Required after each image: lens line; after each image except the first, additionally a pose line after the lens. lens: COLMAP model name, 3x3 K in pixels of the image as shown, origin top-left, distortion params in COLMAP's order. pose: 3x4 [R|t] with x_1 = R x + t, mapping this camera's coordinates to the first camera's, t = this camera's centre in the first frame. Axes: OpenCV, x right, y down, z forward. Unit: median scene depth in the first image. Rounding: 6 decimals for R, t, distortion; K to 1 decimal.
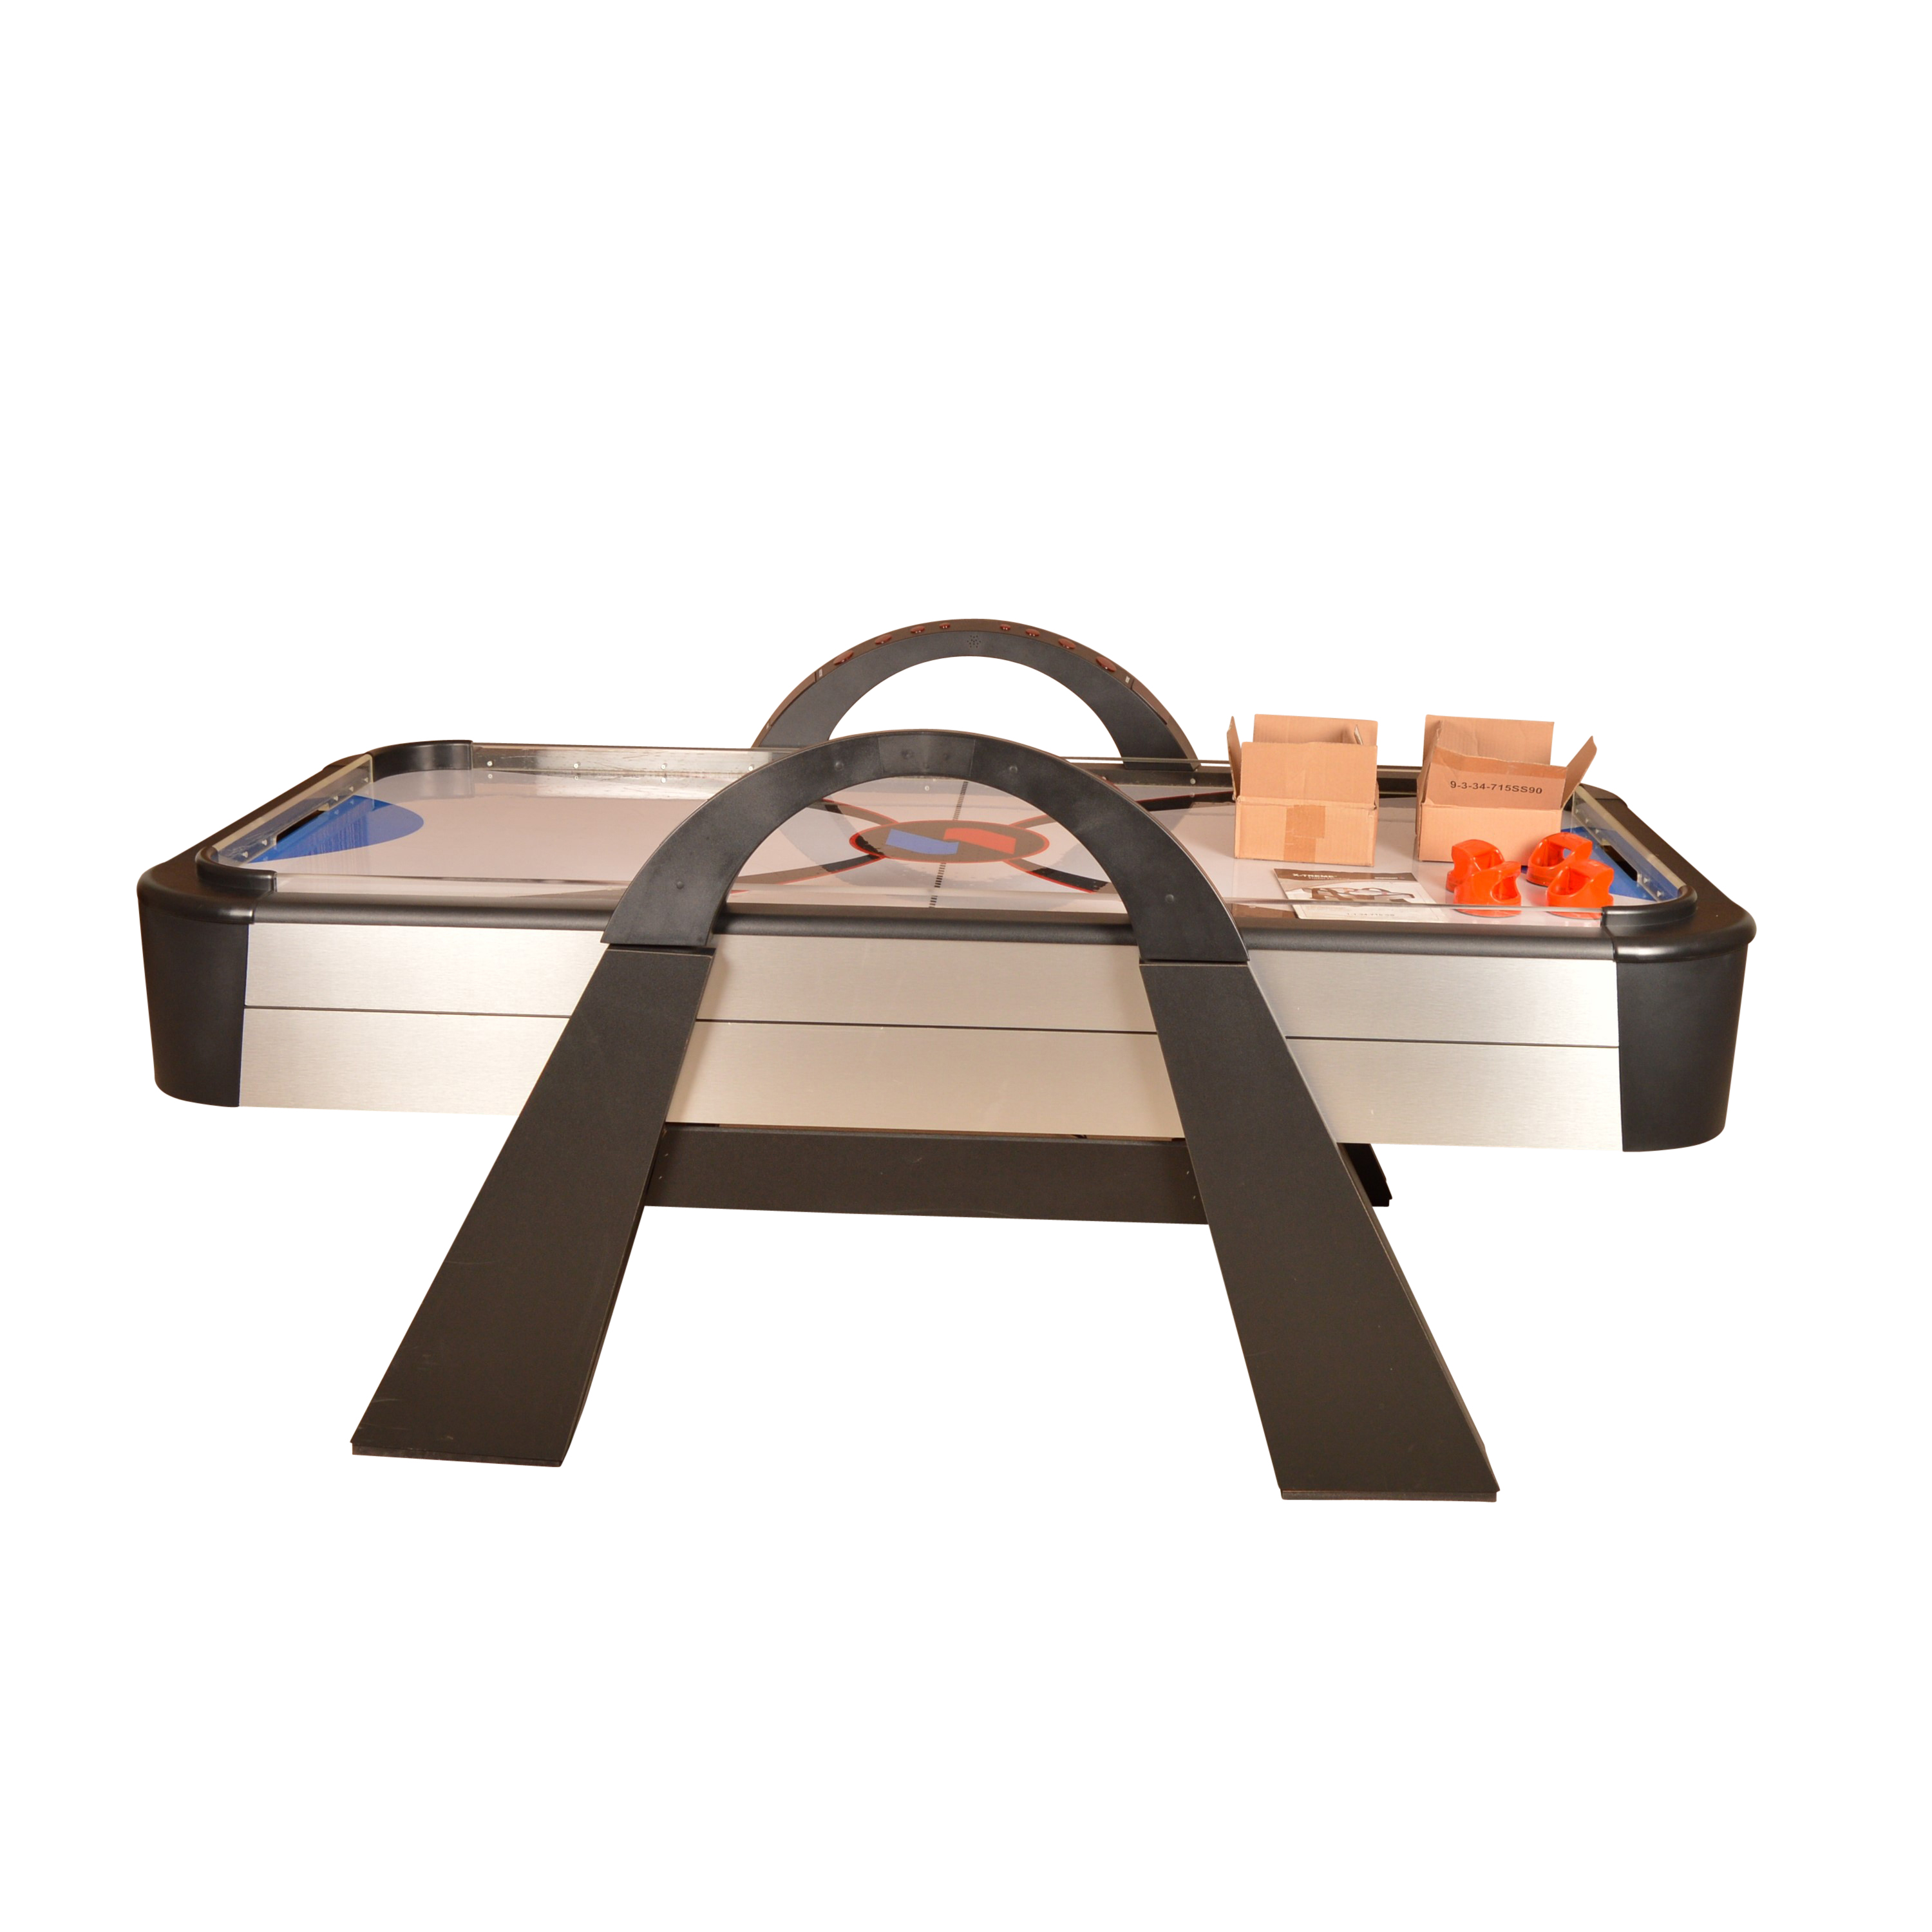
lens RADIAL K [[2411.0, 0, 966.0], [0, 2411.0, 966.0], [0, 0, 1]] dist [-0.086709, 0.057206]
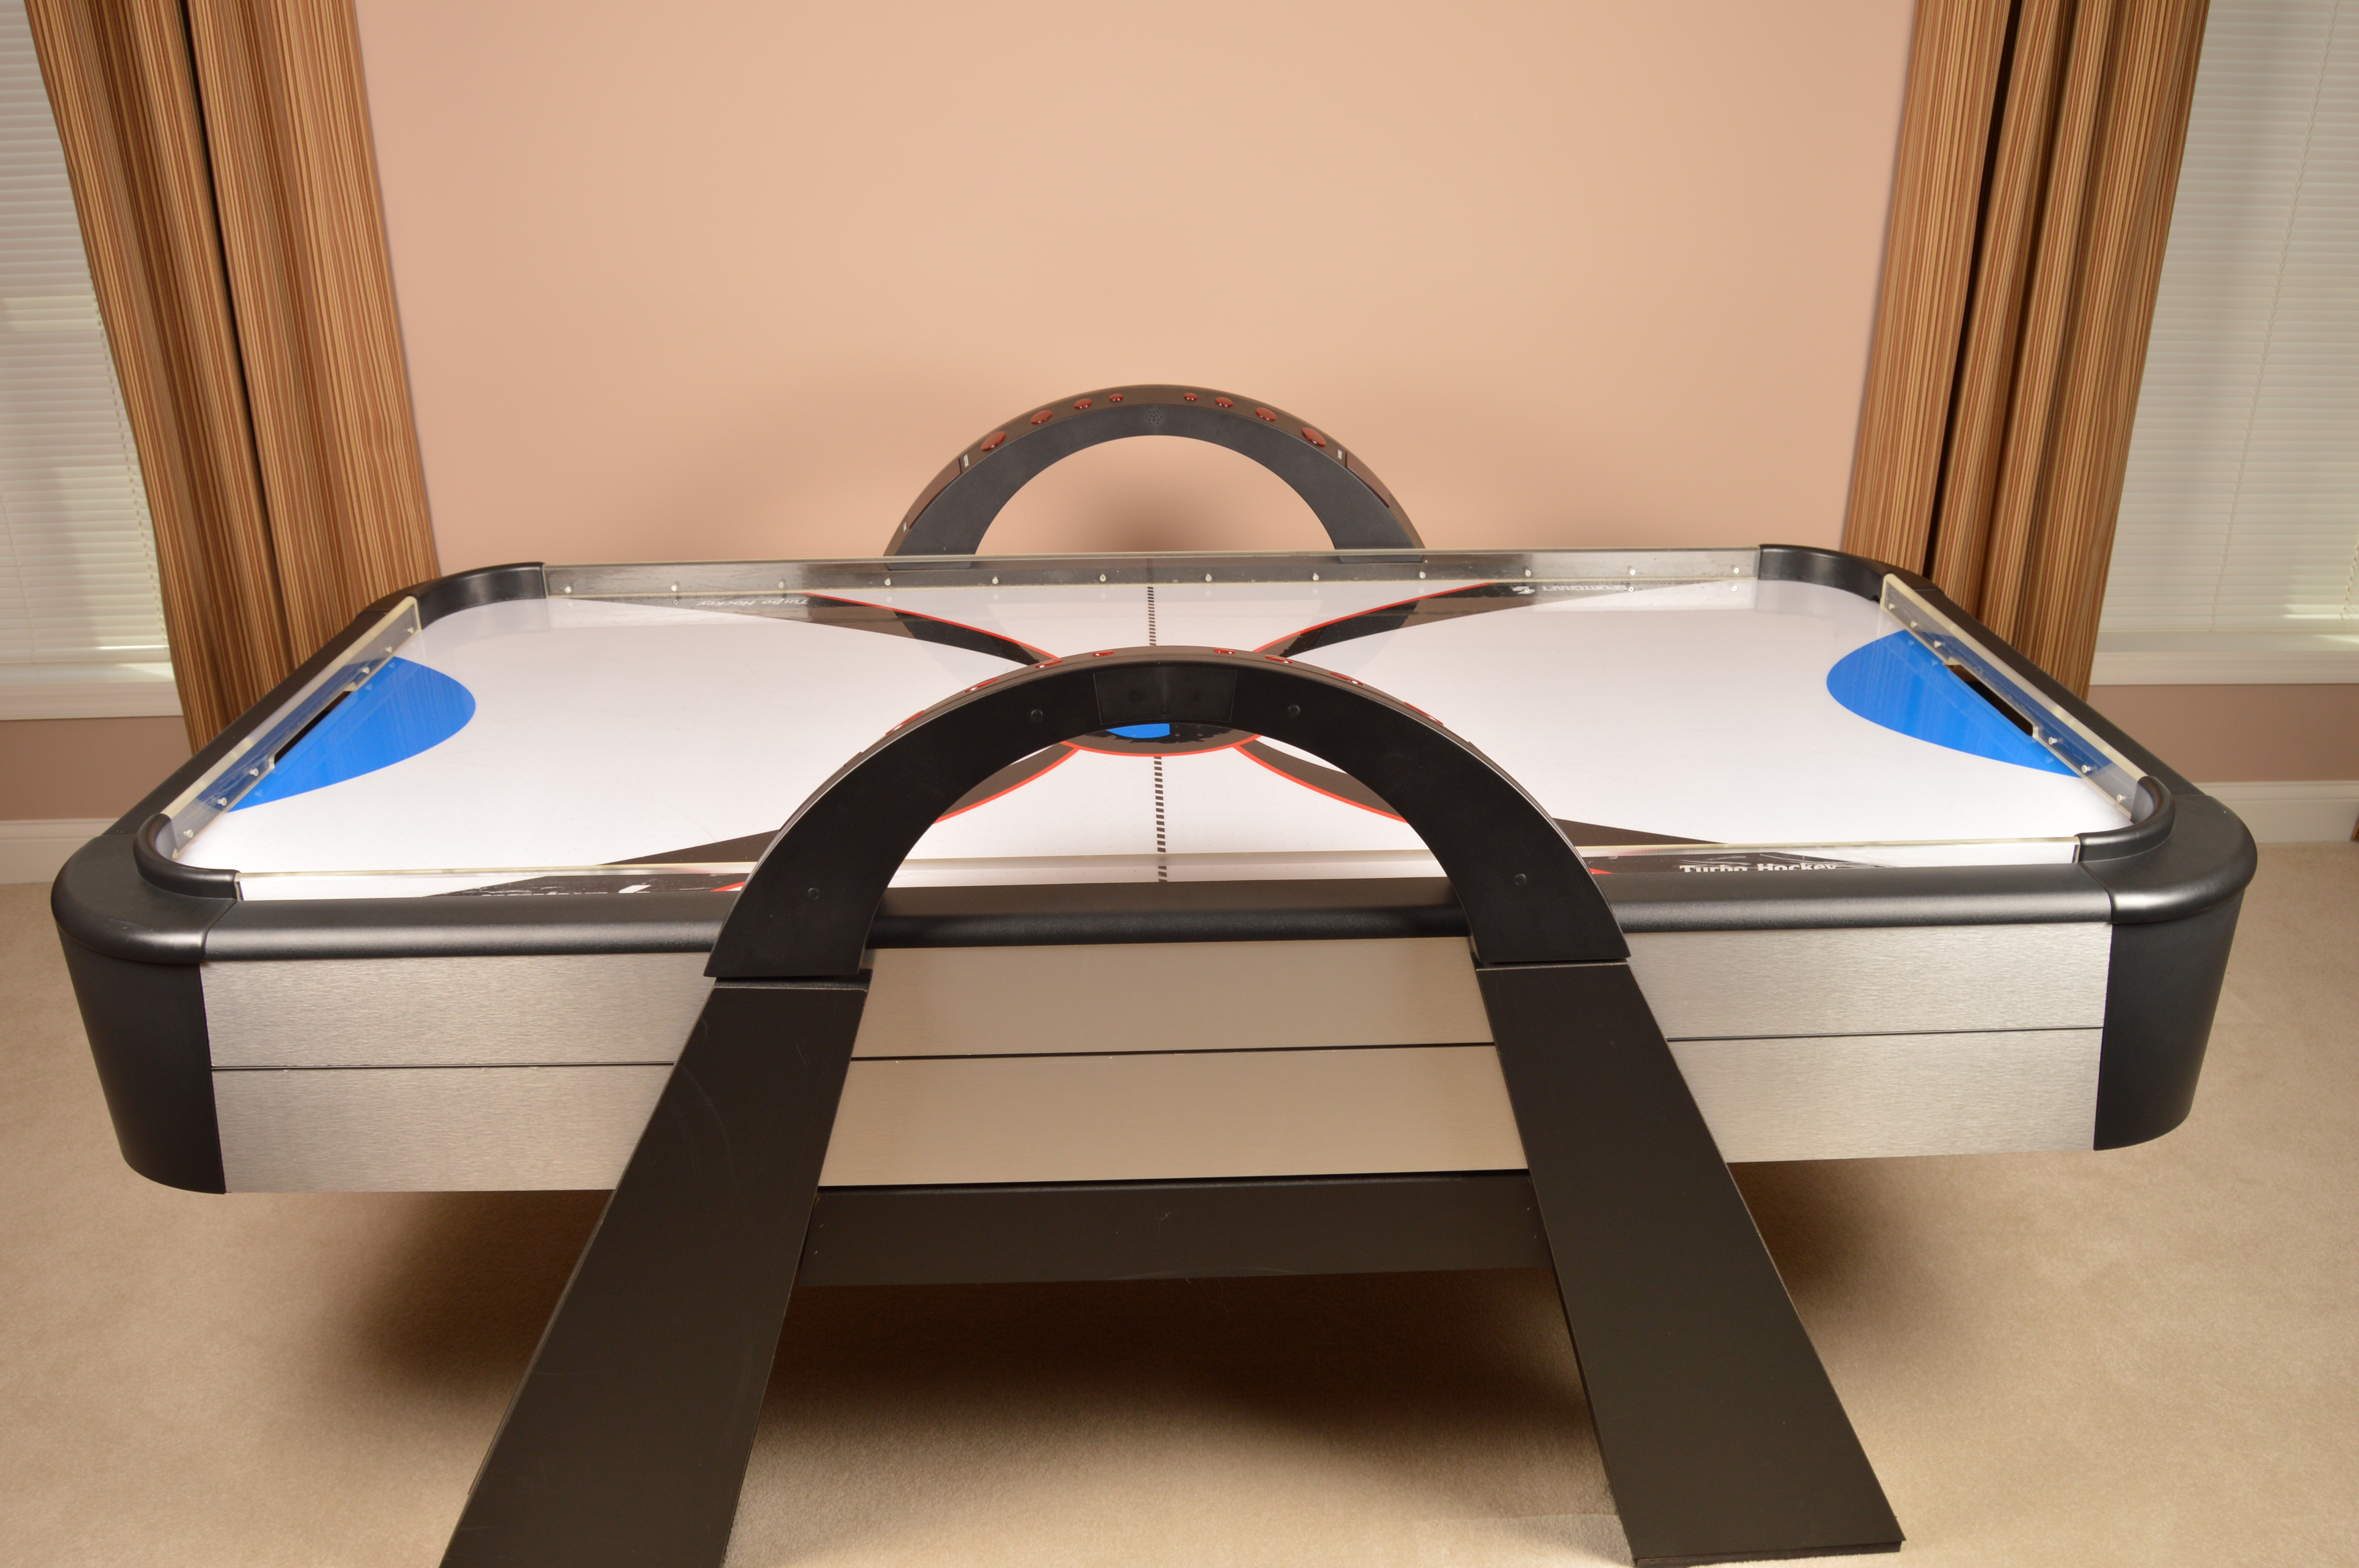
lens RADIAL K [[1890.3, 0, 1179.5], [0, 1890.3, 784.0], [0, 0, 1]] dist [-0.076560, 0.008043]
pose [[0.996500, -0.053922, 0.063870, -0.044337], [0.044156, 0.988371, 0.145507, -0.130064], [-0.070973, -0.142178, 0.987293, 0.437342]]
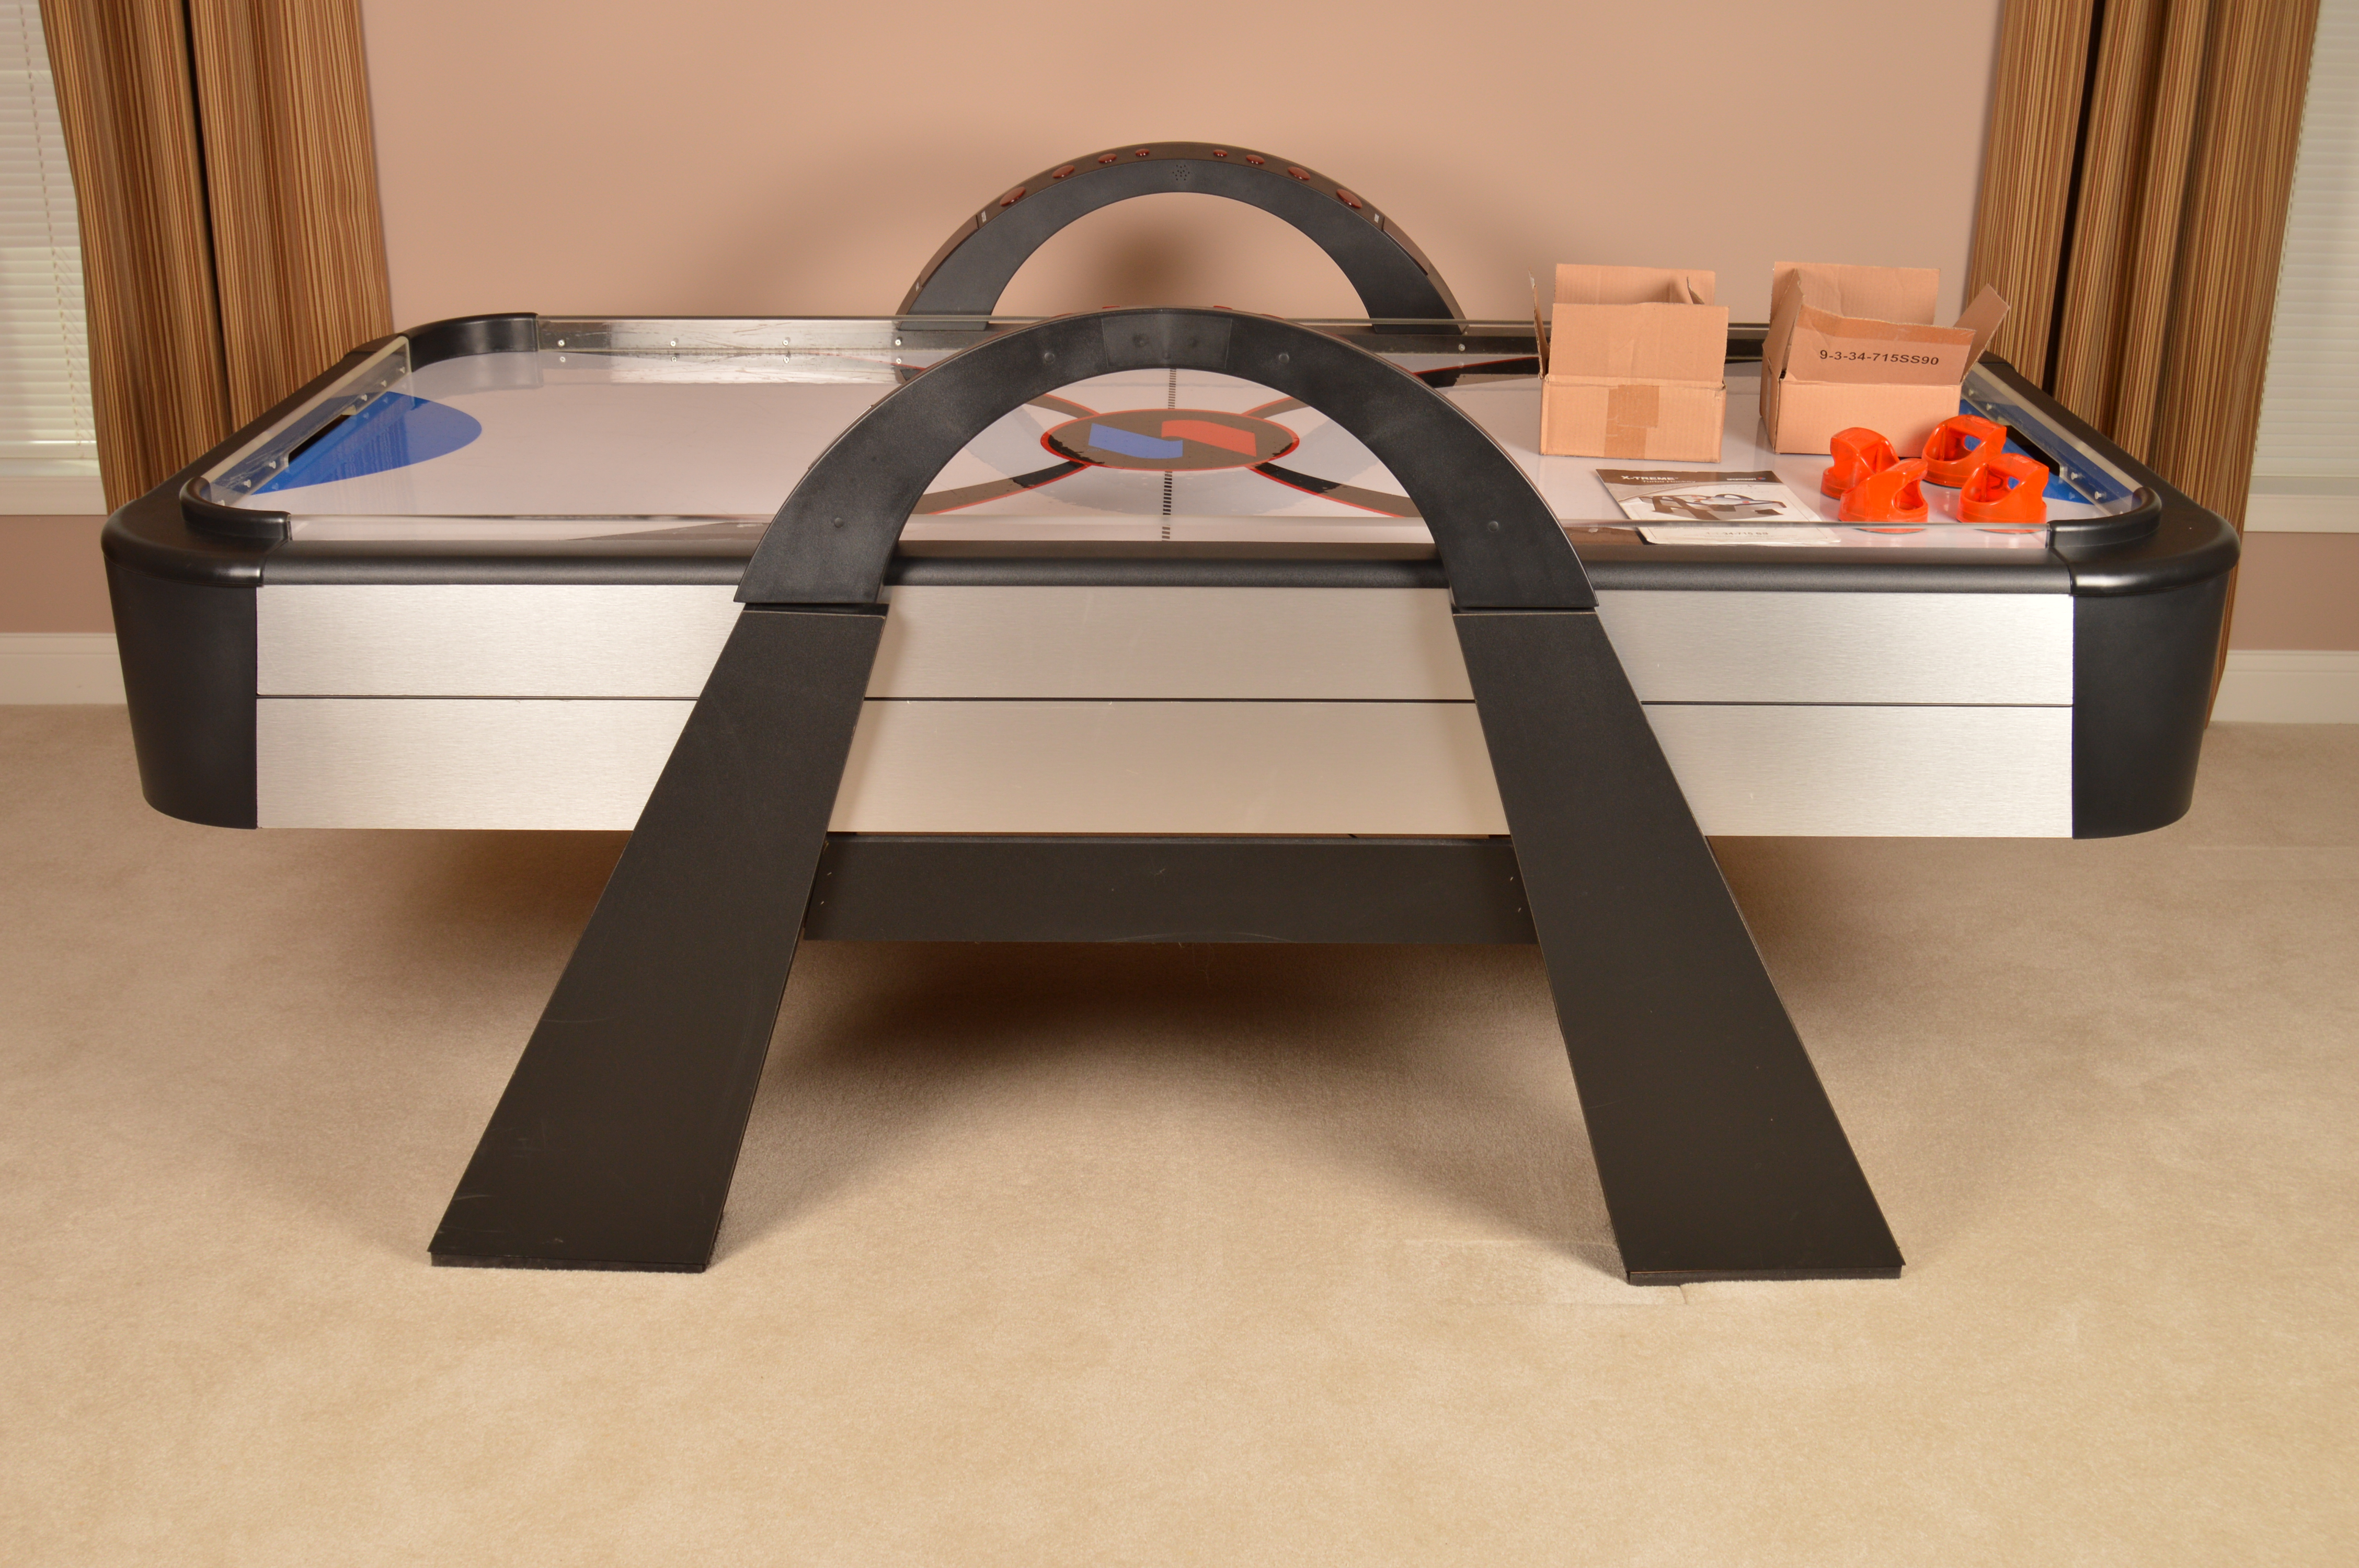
lens RADIAL K [[2643.0, 0, 1179.5], [0, 2643.0, 784.0], [0, 0, 1]] dist [-0.061441, 0.050123]
pose [[0.998880, -0.027410, 0.038579, -0.044170], [0.023221, 0.994187, 0.105133, -0.034396], [-0.041236, -0.104119, 0.993710, 0.163817]]
